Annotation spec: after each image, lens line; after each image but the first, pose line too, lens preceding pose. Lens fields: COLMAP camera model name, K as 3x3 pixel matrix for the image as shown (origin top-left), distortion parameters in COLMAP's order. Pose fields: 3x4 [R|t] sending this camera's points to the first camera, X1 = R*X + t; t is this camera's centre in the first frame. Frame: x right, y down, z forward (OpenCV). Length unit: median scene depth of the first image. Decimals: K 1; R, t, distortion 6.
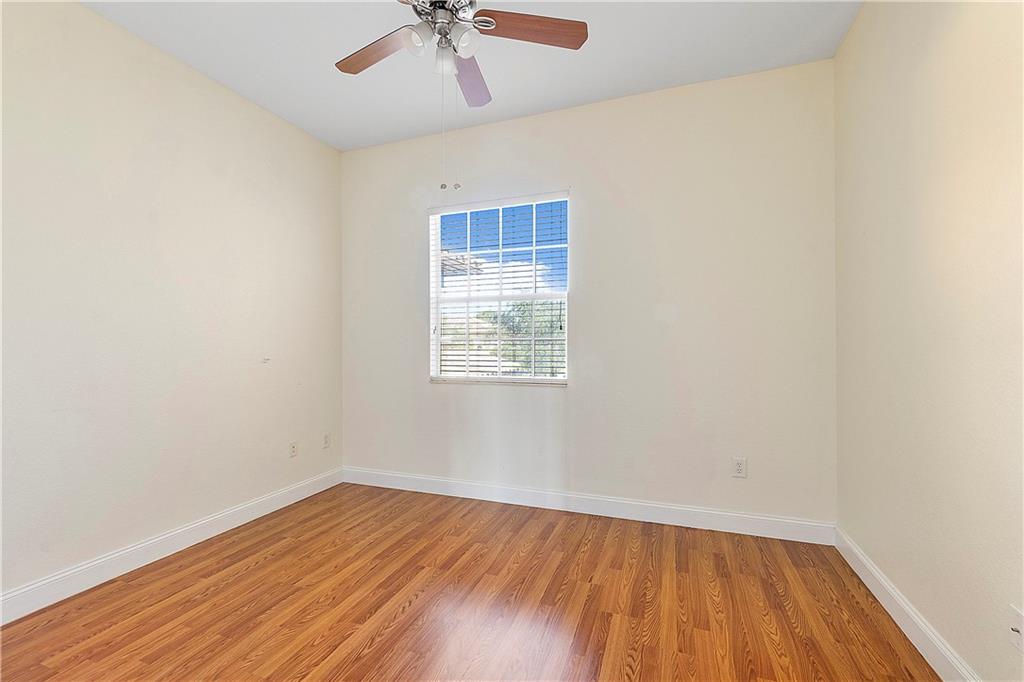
lens RADIAL K [[445.2, 0, 511.6], [0, 445.2, 342.0], [0, 0, 1]] dist [-0.004175, 0.001137]
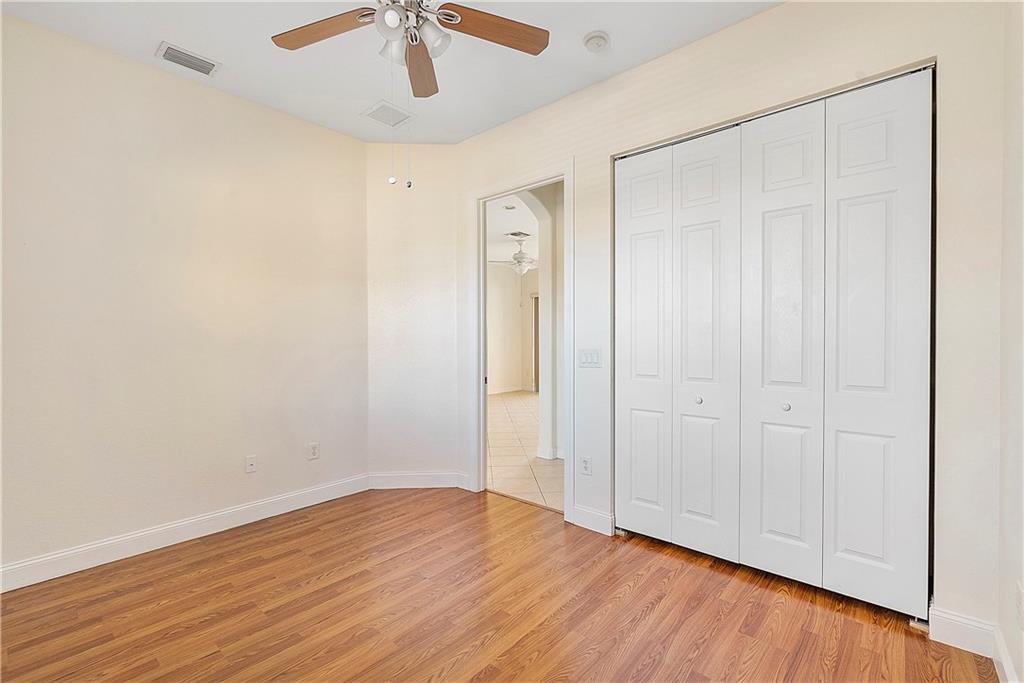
lens RADIAL K [[445.2, 0, 510.8], [0, 445.2, 341.2], [0, 0, 1]] dist [-0.004175, 0.001137]
pose [[-0.933305, 0.006660, 0.359023, -0.636991], [0.007654, 0.999970, 0.001347, -0.008080], [-0.359003, 0.004005, -0.933328, 1.652916]]
